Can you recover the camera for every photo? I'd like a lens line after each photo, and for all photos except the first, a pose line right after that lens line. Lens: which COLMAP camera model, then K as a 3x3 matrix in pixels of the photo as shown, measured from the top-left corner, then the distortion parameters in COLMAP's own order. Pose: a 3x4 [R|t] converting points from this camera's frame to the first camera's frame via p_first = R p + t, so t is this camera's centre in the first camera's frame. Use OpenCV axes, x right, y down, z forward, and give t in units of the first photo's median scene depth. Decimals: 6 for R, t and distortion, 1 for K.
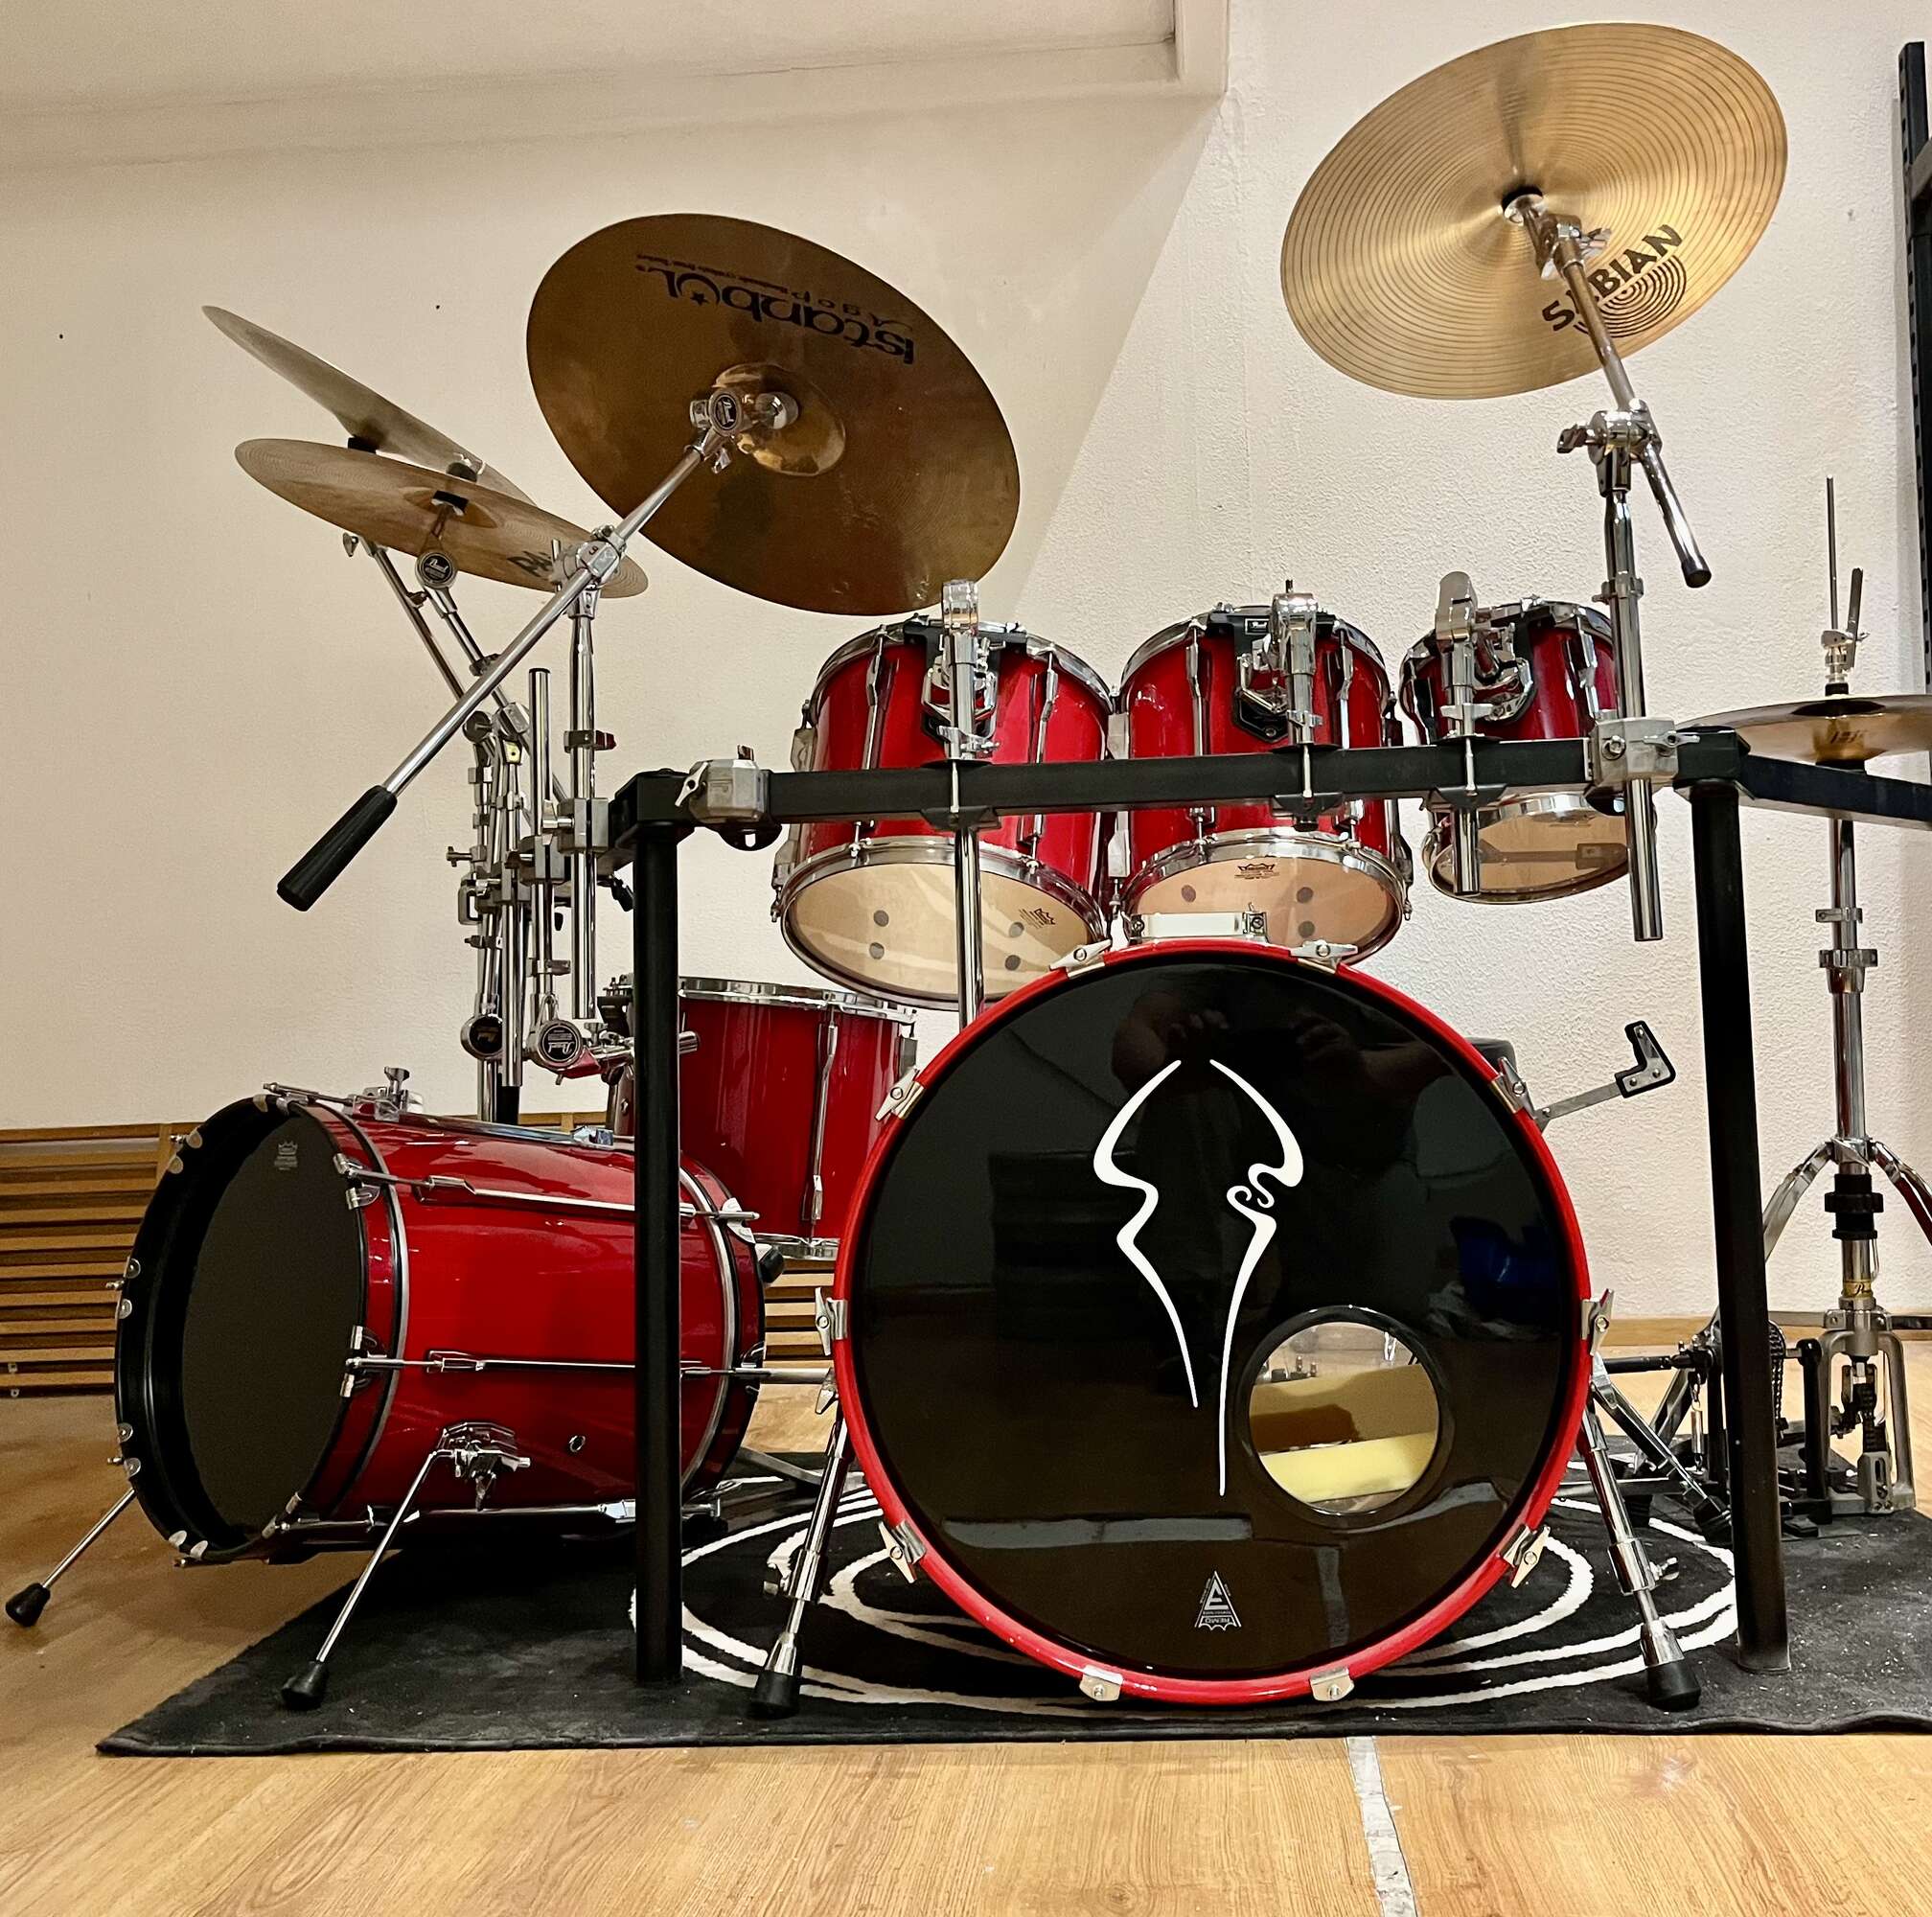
lens RADIAL K [[2097.5, 0, 1055.5], [0, 2097.5, 956.4], [0, 0, 1]] dist [0.058382, -0.037614]
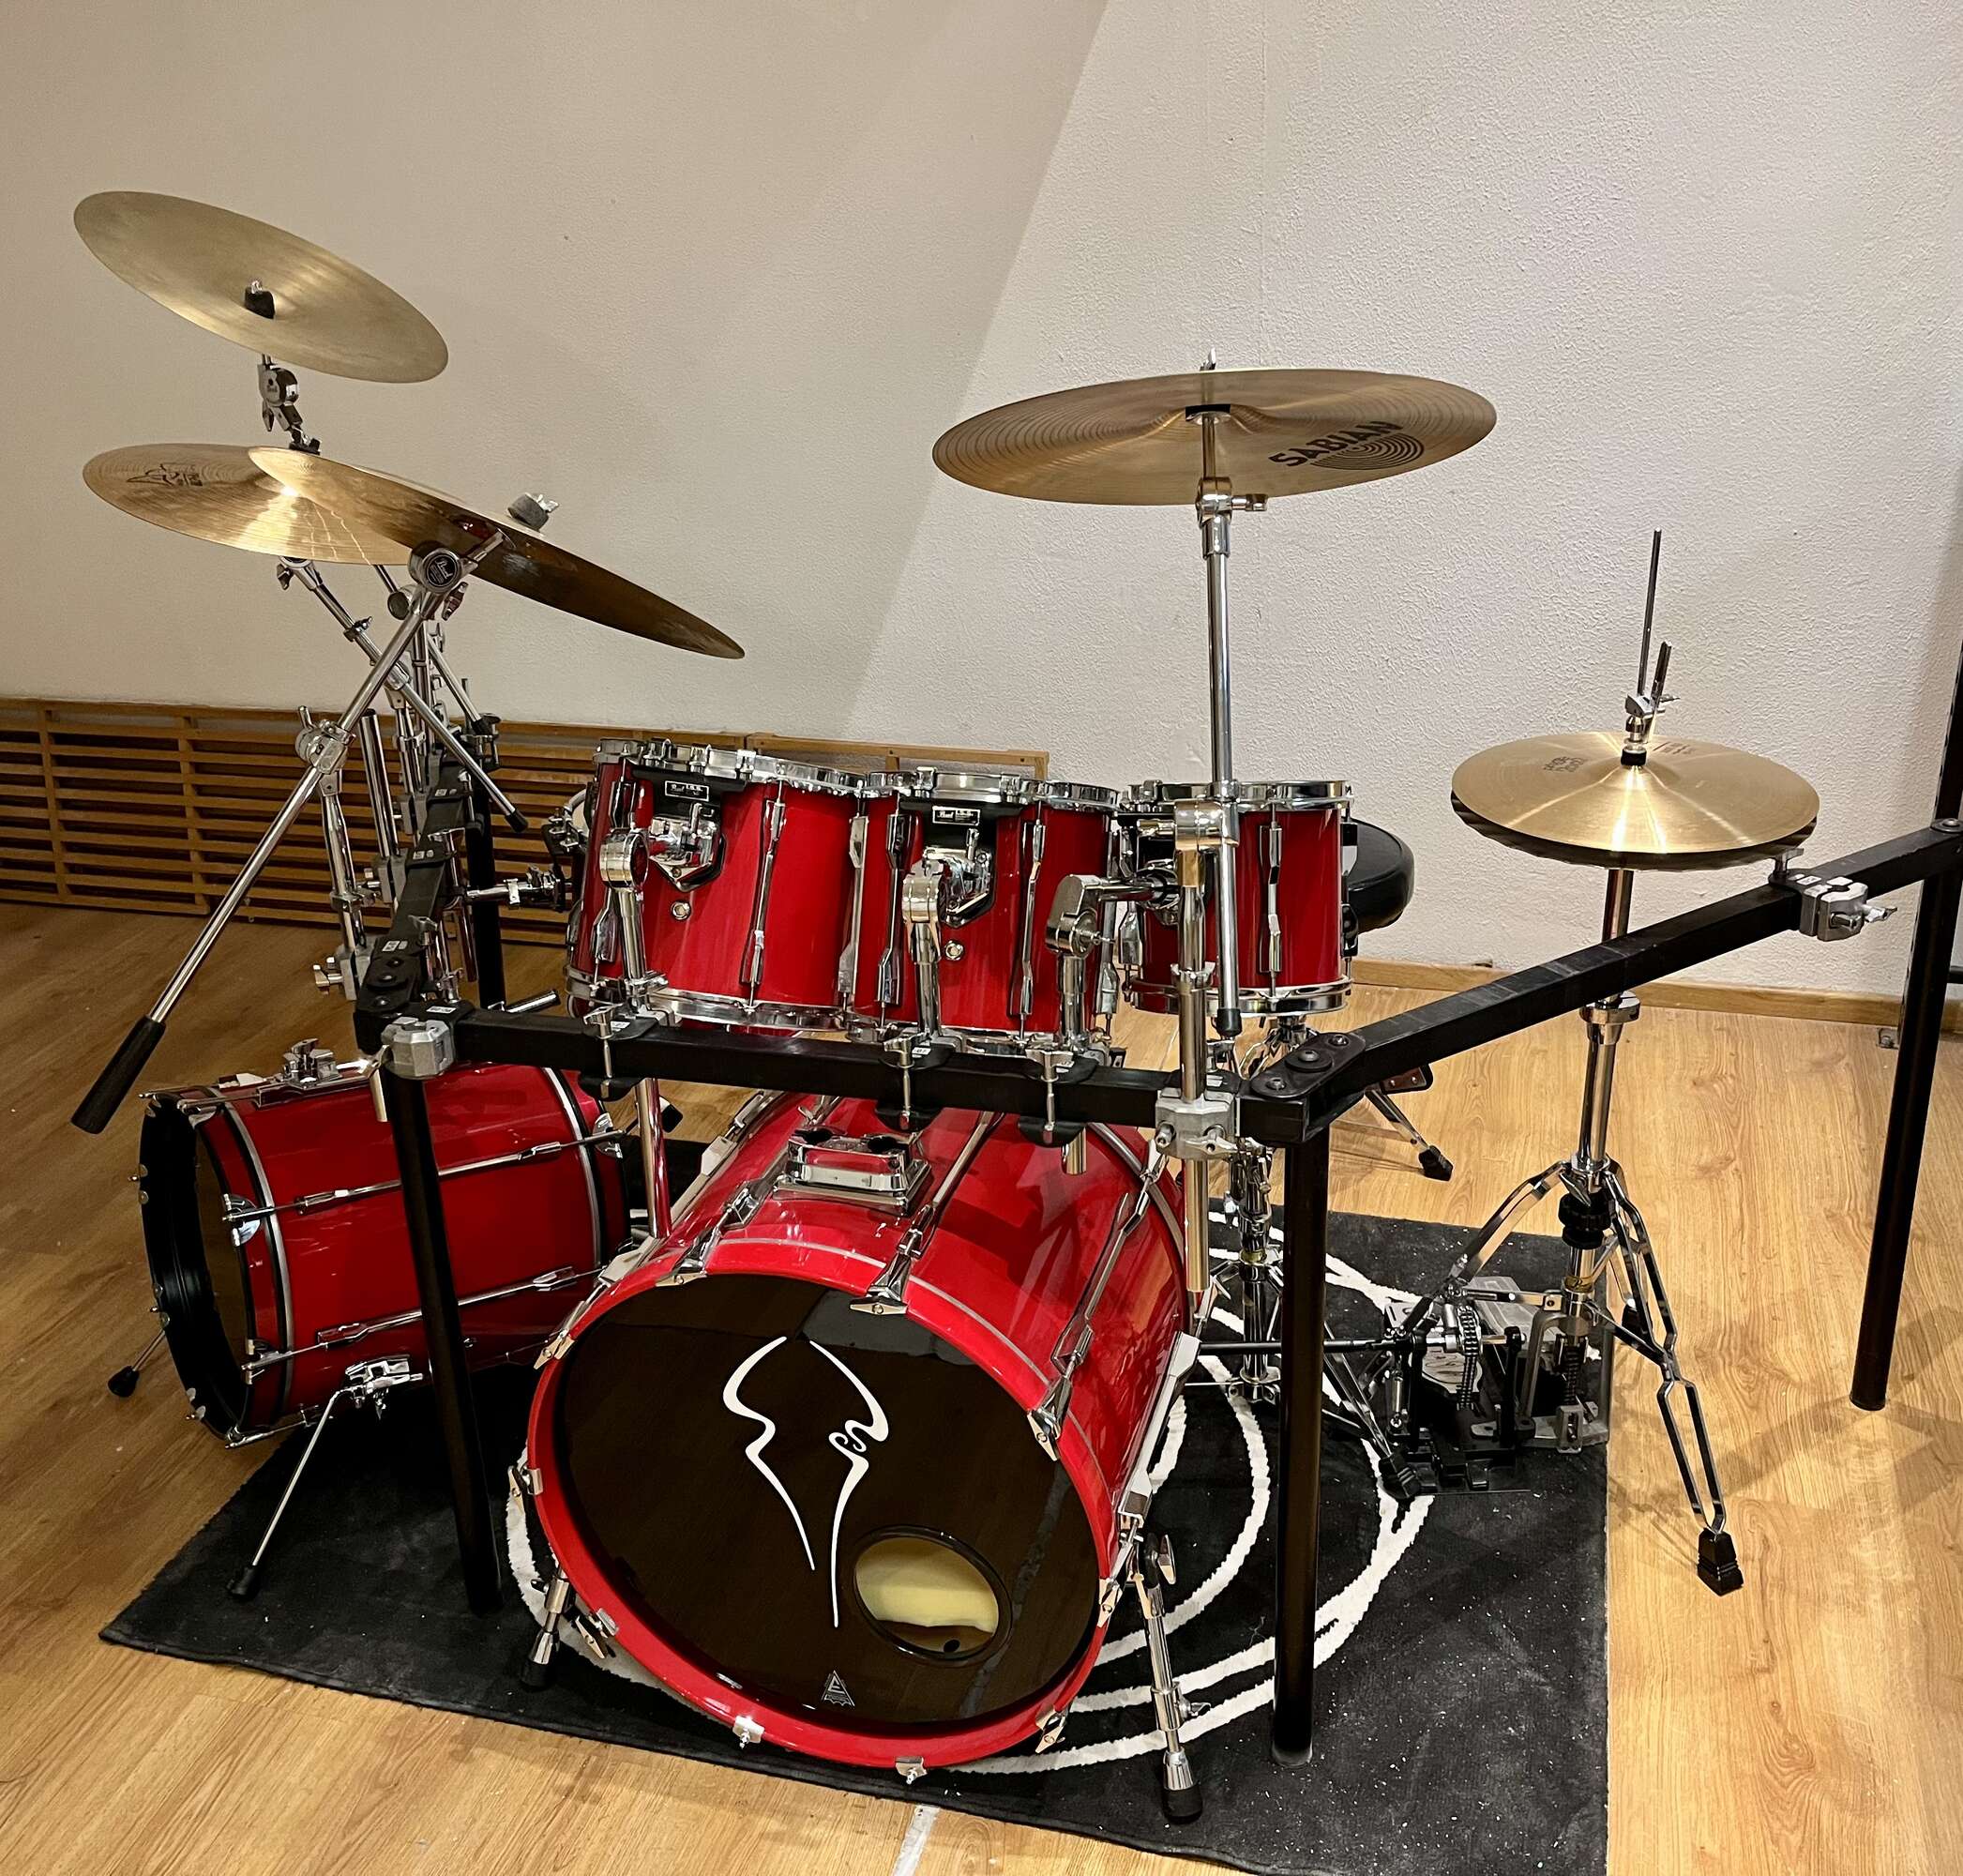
lens RADIAL K [[1922.6, 0, 981.5], [0, 1922.6, 938.0], [0, 0, 1]] dist [0.026916, 0.013925]
pose [[0.975463, 0.072053, -0.208039, 0.372065], [0.031503, 0.889528, 0.455793, -0.629982], [0.217897, -0.451163, 0.865432, 0.206849]]
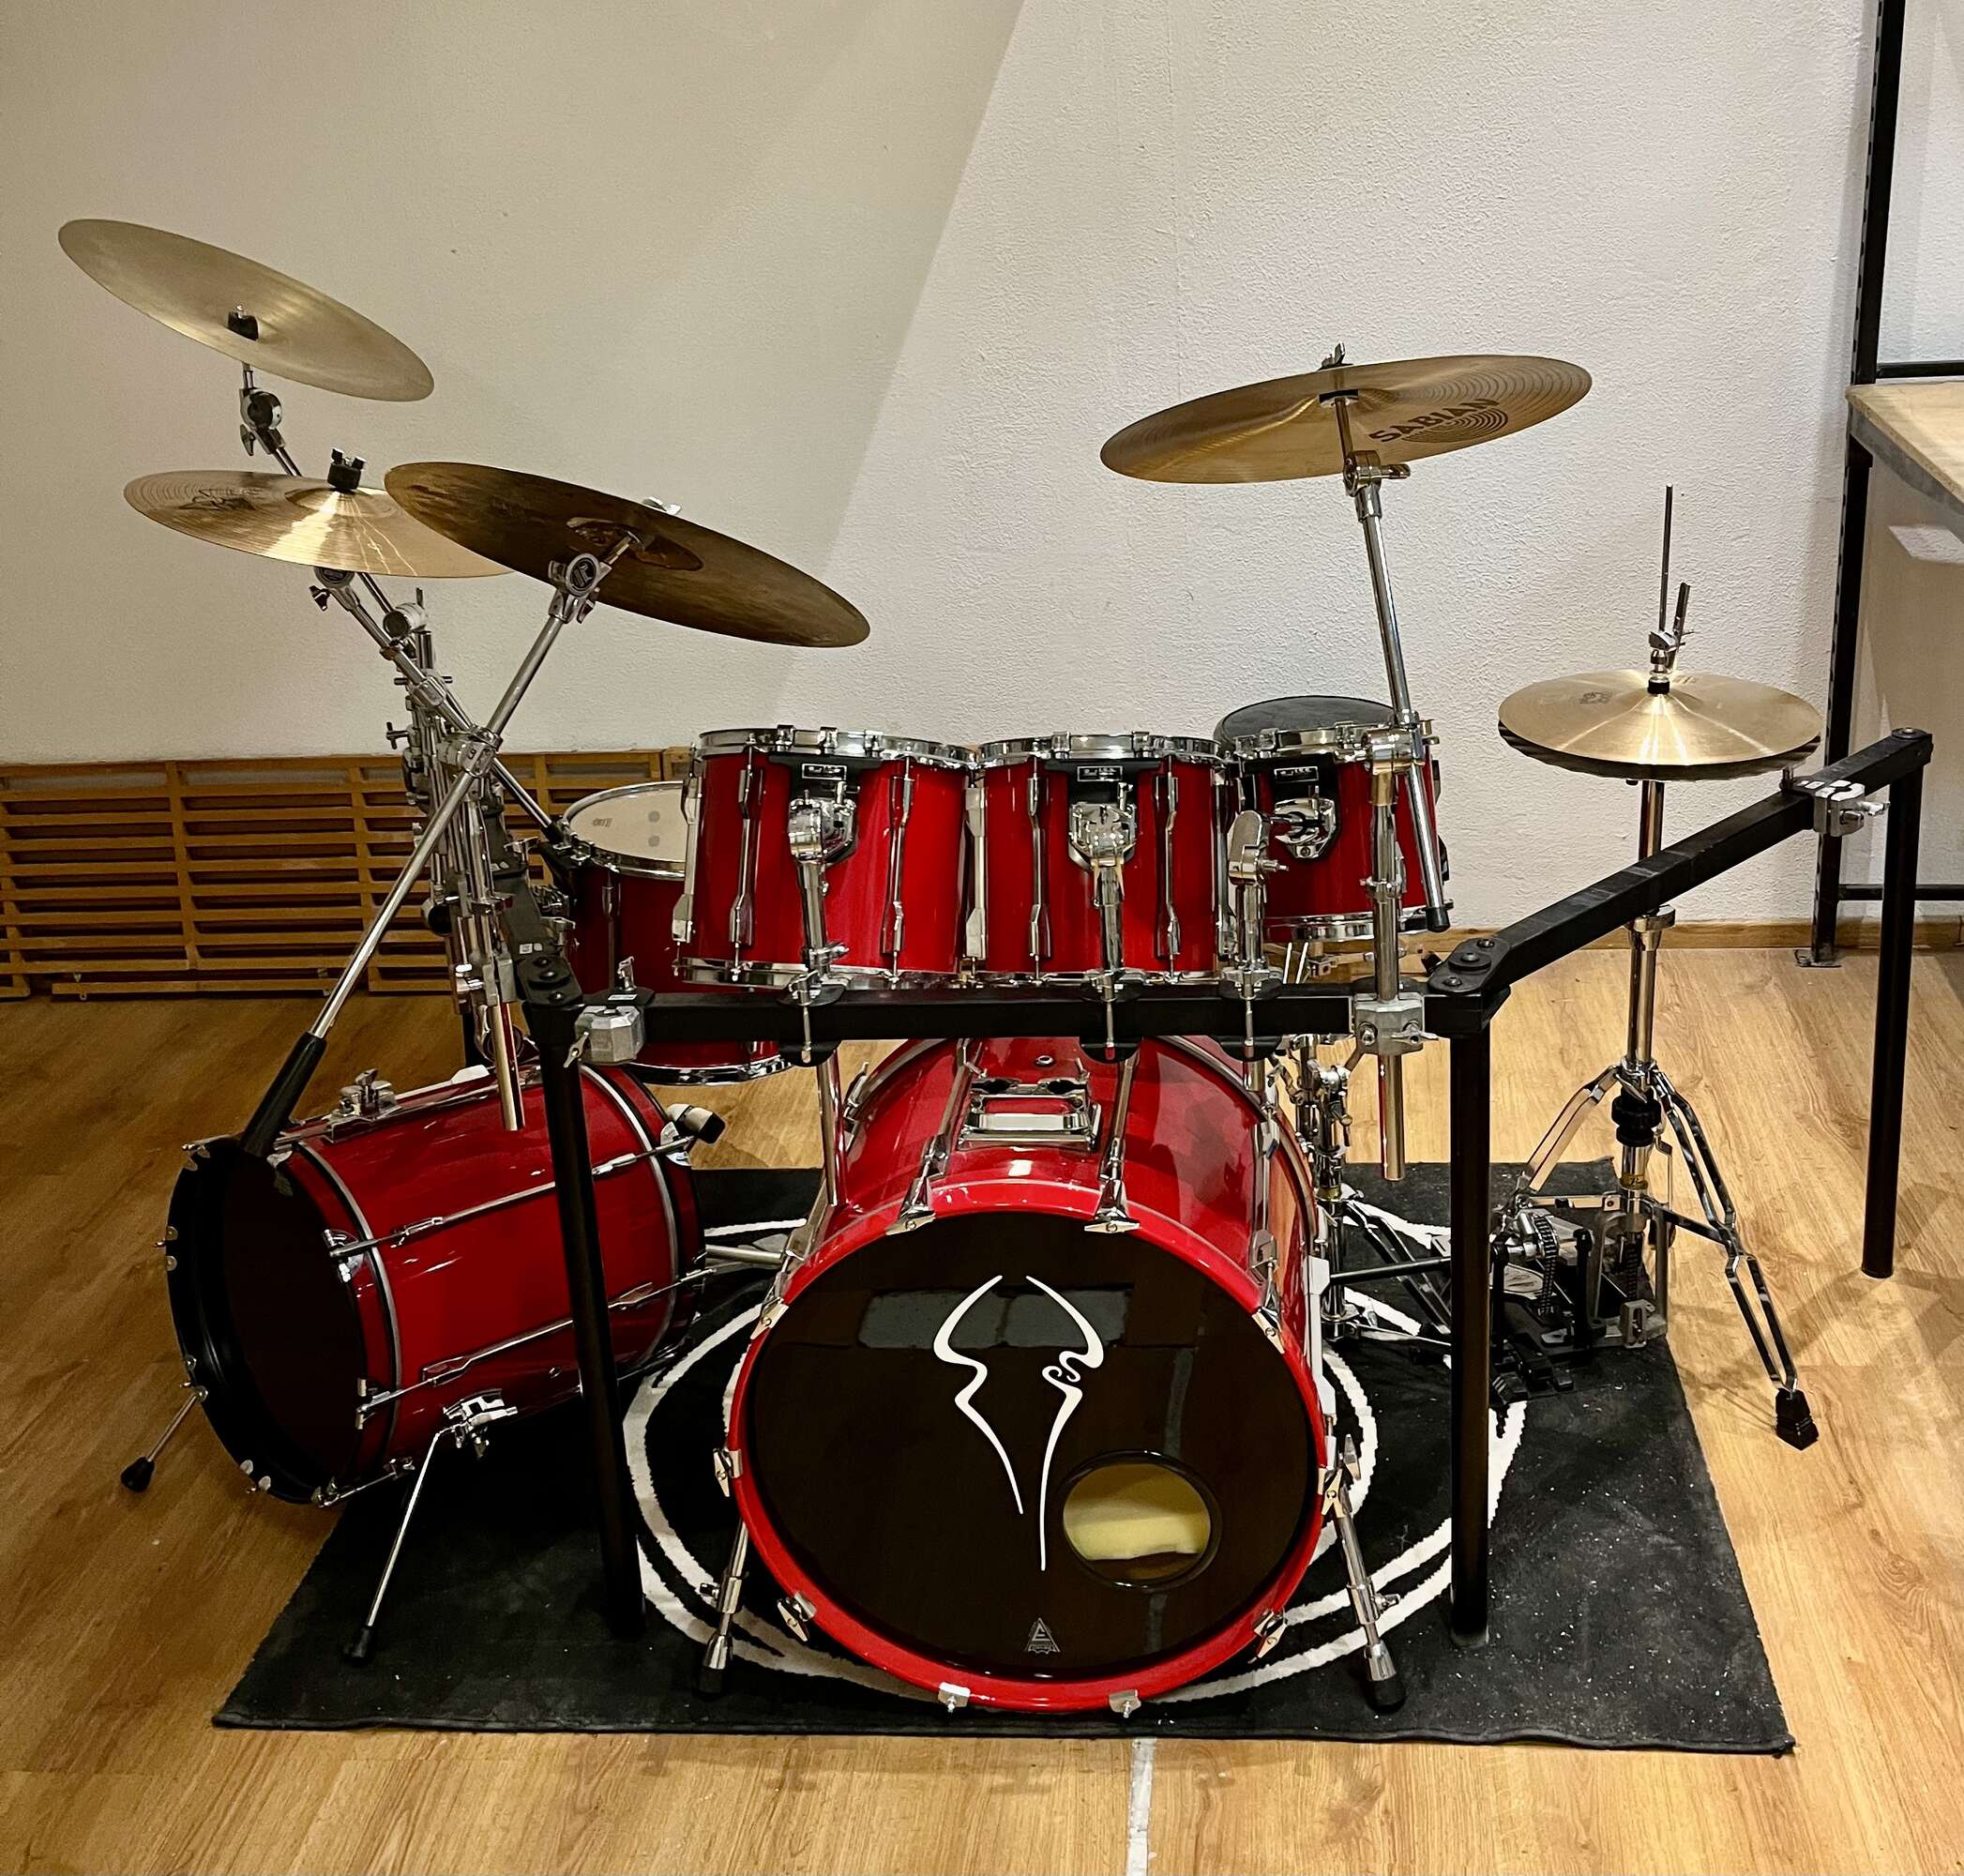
lens RADIAL K [[2157.1, 0, 1057.4], [0, 2157.1, 796.9], [0, 0, 1]] dist [0.023463, 0.025366]
pose [[0.999533, -0.017269, -0.025225, 0.128619], [0.025519, 0.925663, 0.377488, -0.678155], [0.016831, -0.377955, 0.925671, -0.045178]]
